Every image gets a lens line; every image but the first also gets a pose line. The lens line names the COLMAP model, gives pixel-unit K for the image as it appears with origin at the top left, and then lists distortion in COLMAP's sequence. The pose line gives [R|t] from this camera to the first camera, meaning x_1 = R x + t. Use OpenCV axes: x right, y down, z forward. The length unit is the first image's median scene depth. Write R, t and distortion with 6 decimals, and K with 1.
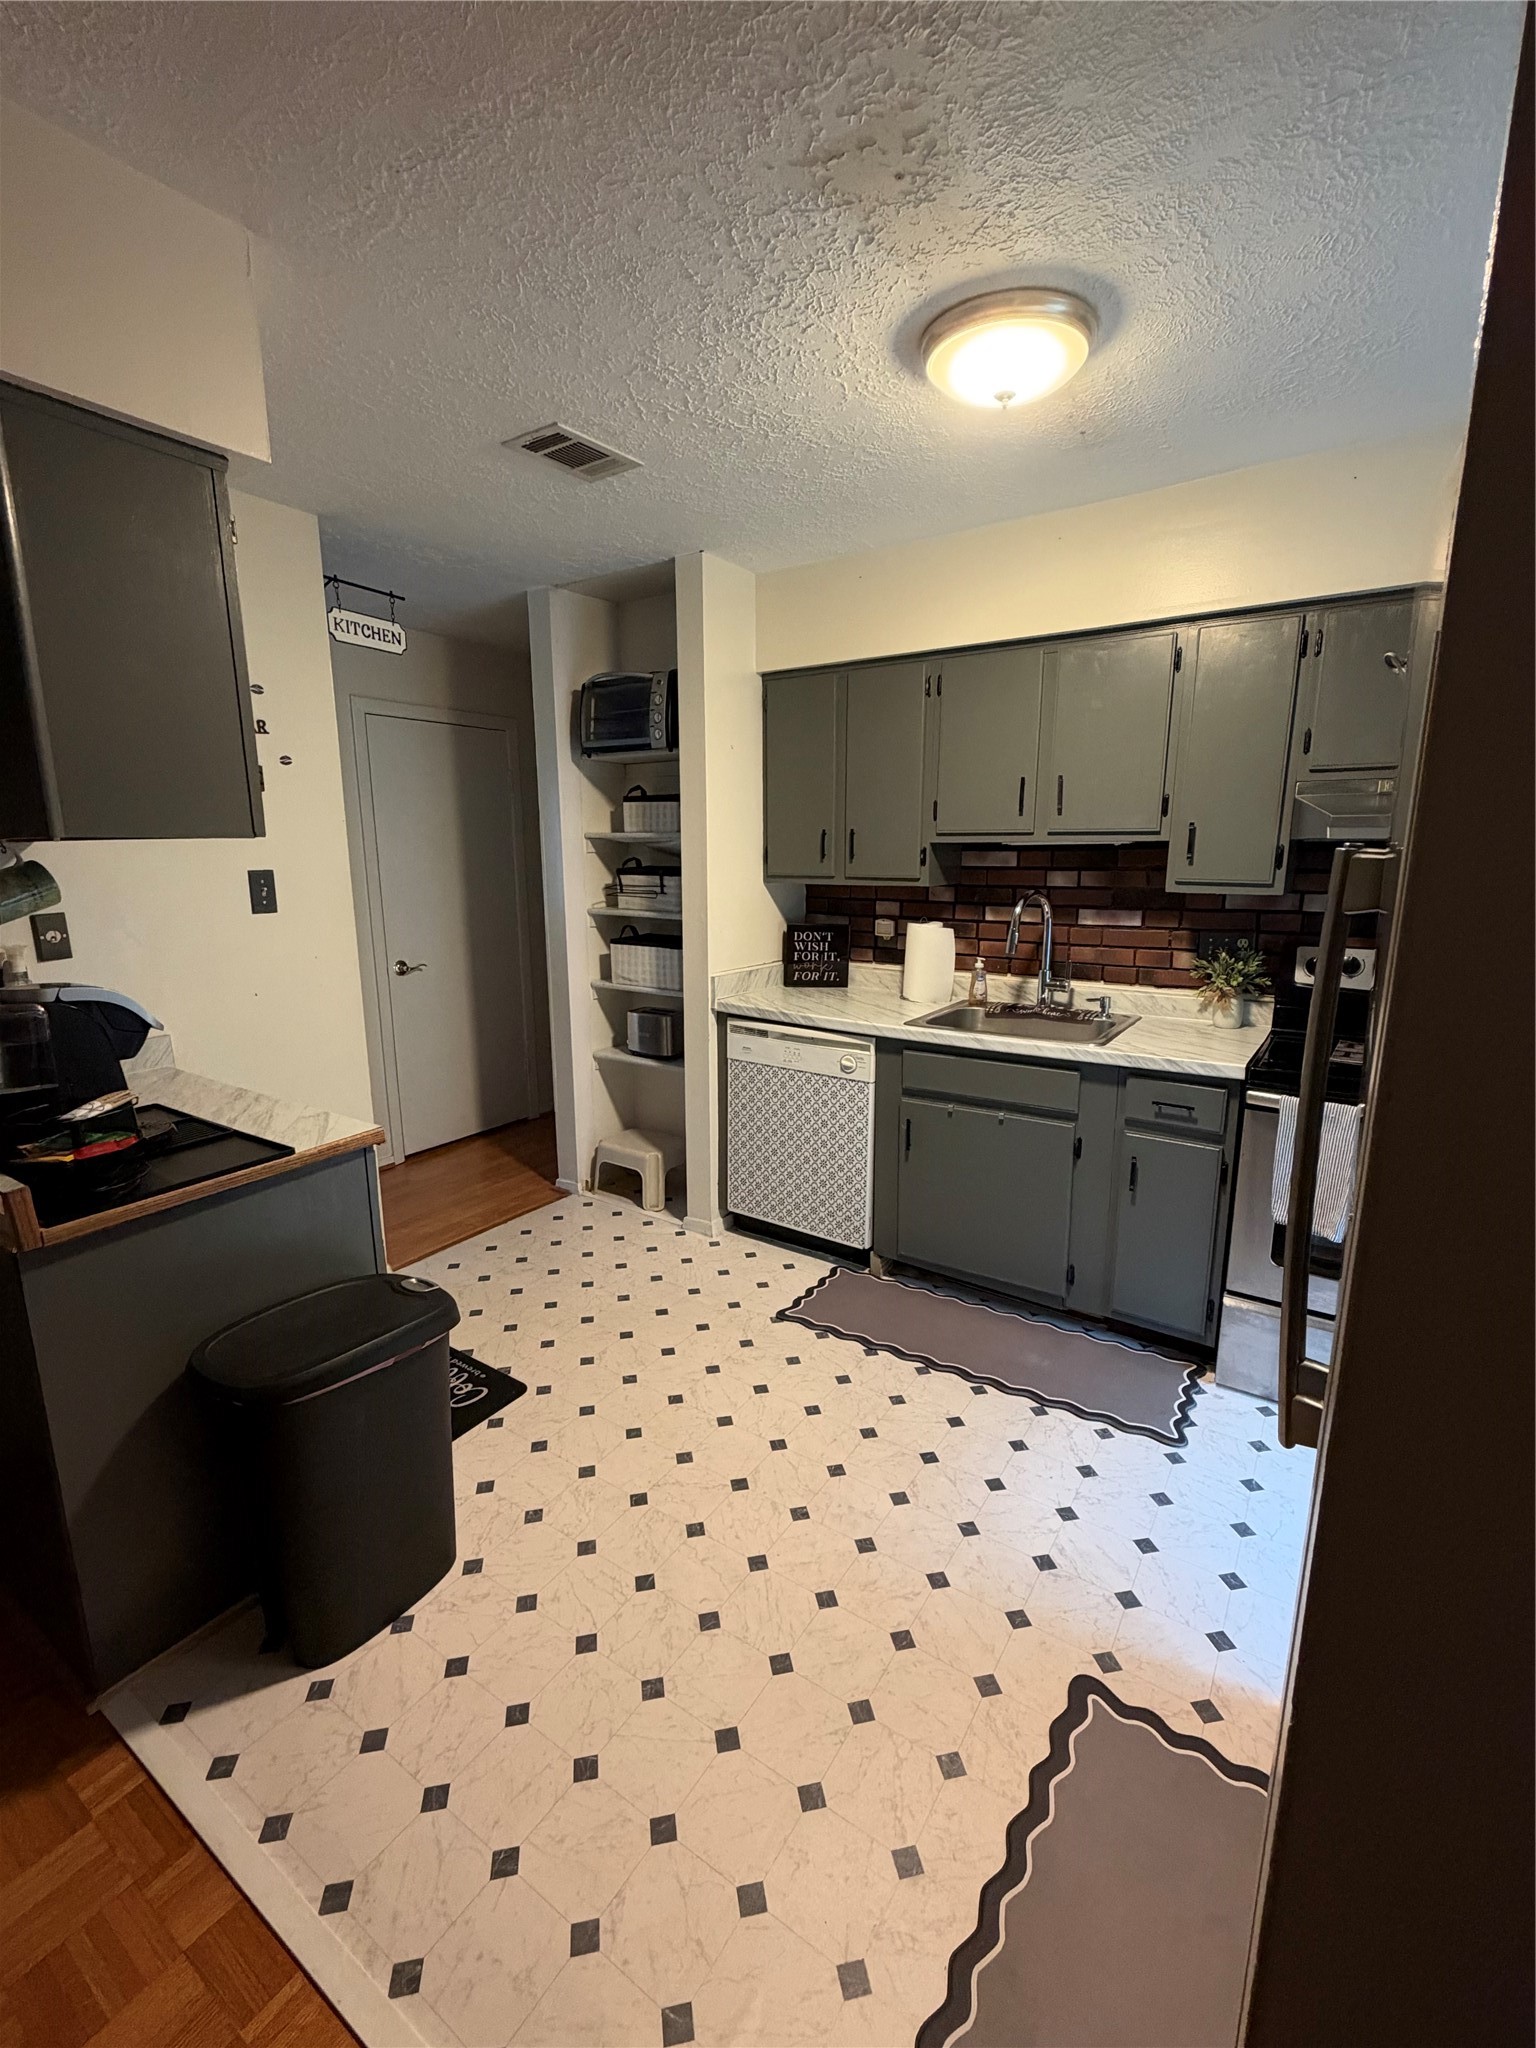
lens RADIAL K [[887.6, 0, 768.0], [0, 887.6, 1024.0], [0, 0, 1]] dist [-0.001367, 0.000232]
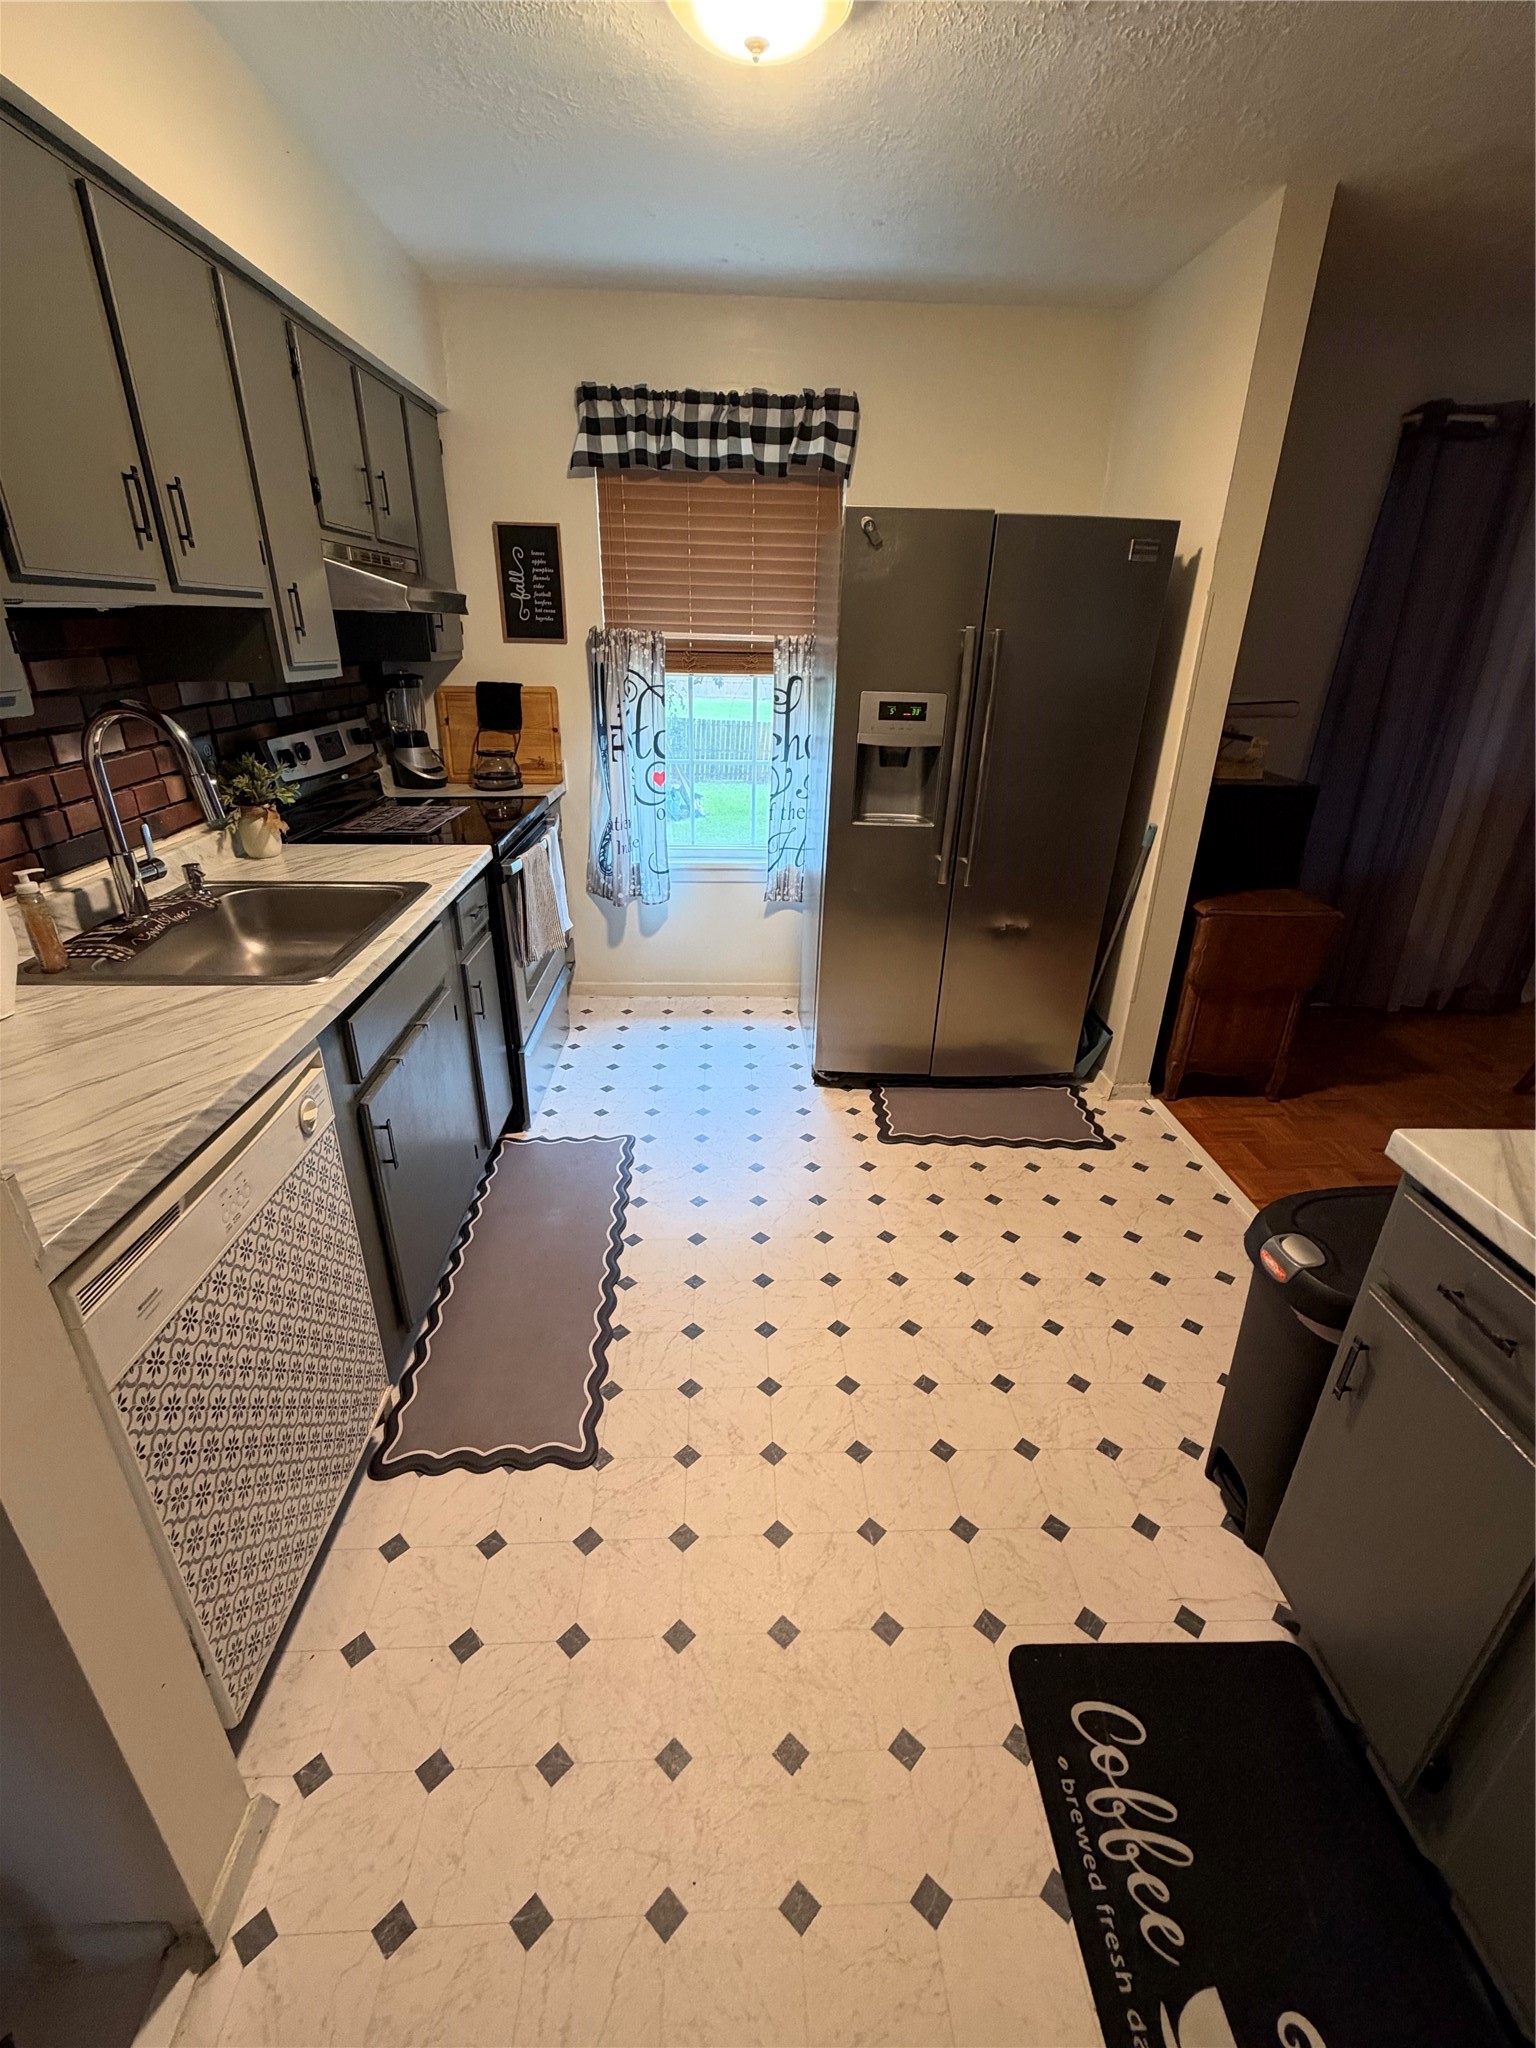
lens RADIAL K [[885.6, 0, 768.0], [0, 885.6, 1024.0], [0, 0, 1]] dist [-0.001435, -0.000552]
pose [[-0.593766, -0.334806, 0.731674, -0.408490], [0.145031, 0.849896, 0.506599, -0.212832], [-0.791460, 0.406917, -0.456082, 1.084414]]
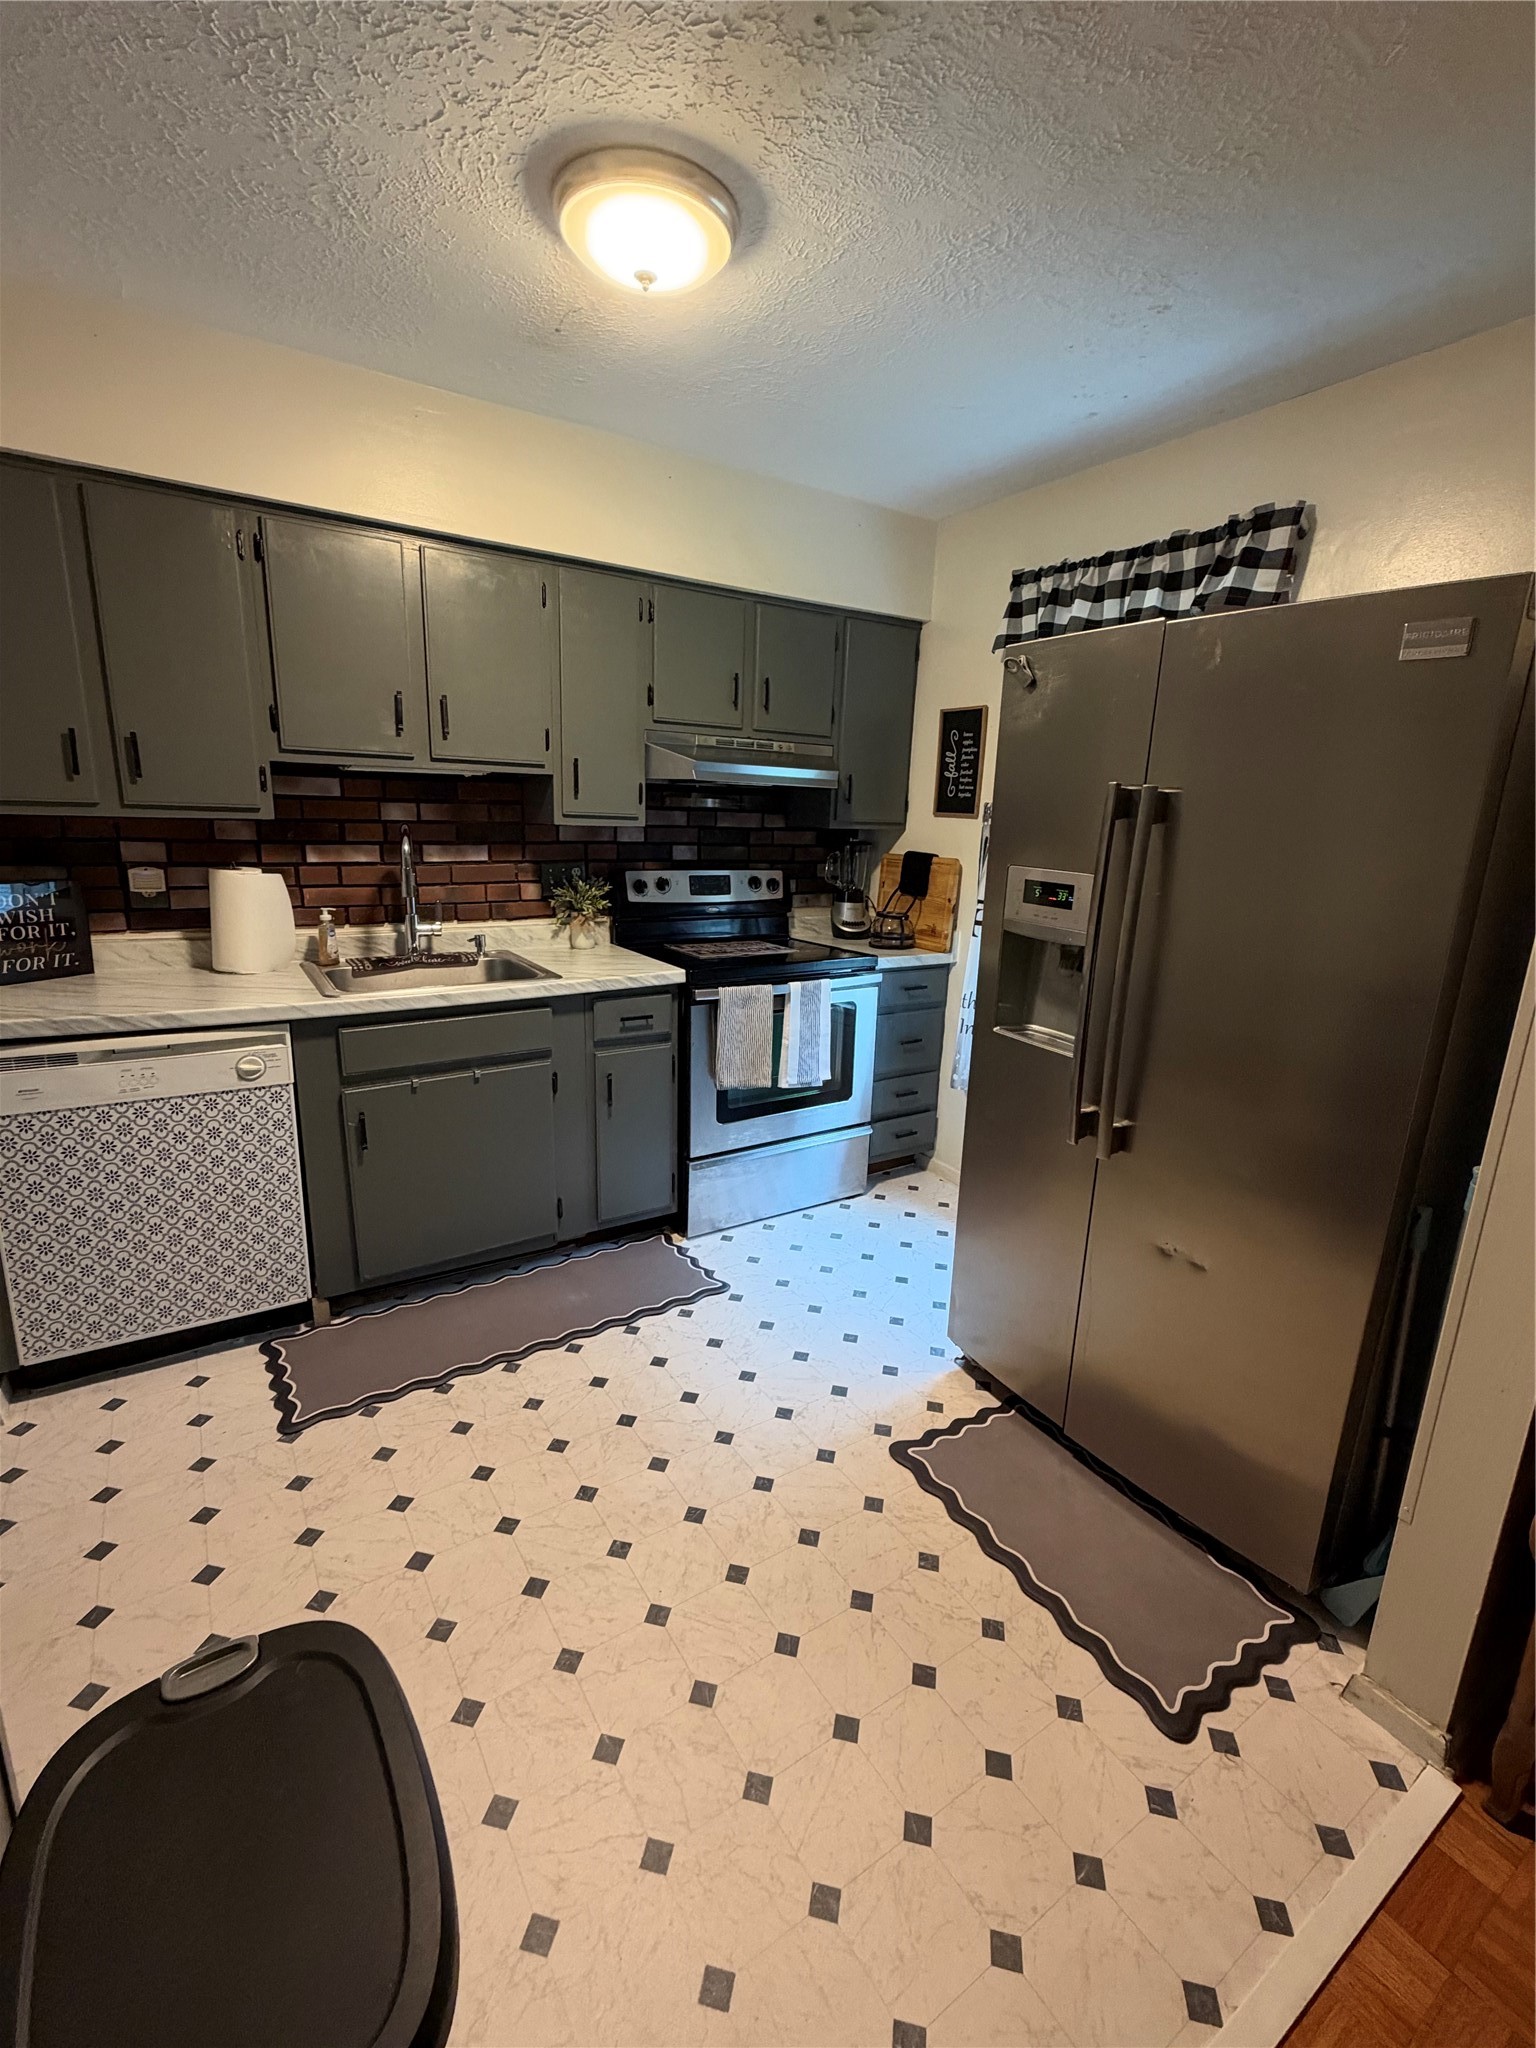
lens RADIAL K [[887.6, 0, 768.0], [0, 887.6, 1024.0], [0, 0, 1]] dist [-0.001367, 0.000232]
pose [[0.387481, -0.200806, 0.899742, -0.420214], [0.147392, 0.976928, 0.154557, -0.042034], [-0.910018, 0.072727, 0.408139, 0.347762]]
